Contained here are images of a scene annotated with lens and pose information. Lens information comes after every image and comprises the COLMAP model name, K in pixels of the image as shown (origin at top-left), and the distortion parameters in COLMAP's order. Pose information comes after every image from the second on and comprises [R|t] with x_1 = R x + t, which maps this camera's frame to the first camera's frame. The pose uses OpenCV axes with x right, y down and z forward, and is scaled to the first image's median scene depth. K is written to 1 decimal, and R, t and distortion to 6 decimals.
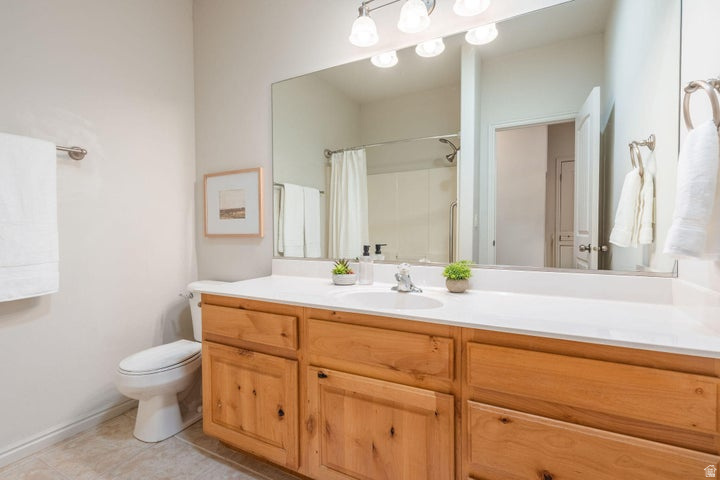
lens RADIAL K [[330.0, 0, 362.4], [0, 330.0, 238.9], [0, 0, 1]] dist [0.017571, -0.000777]
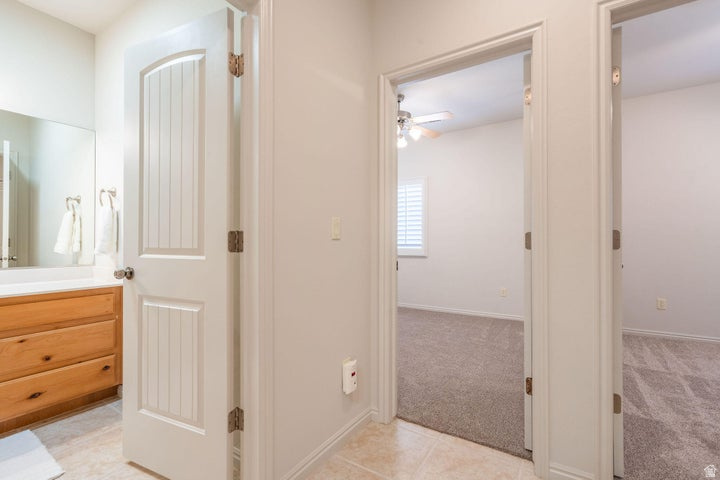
lens RADIAL K [[330.0, 0, 361.9], [0, 330.0, 243.3], [0, 0, 1]] dist [0.017571, -0.000777]
pose [[0.073008, 0.009988, 0.997281, -1.009601], [0.023972, 0.999643, -0.011766, 0.030996], [-0.997043, 0.024765, 0.072742, -0.828282]]
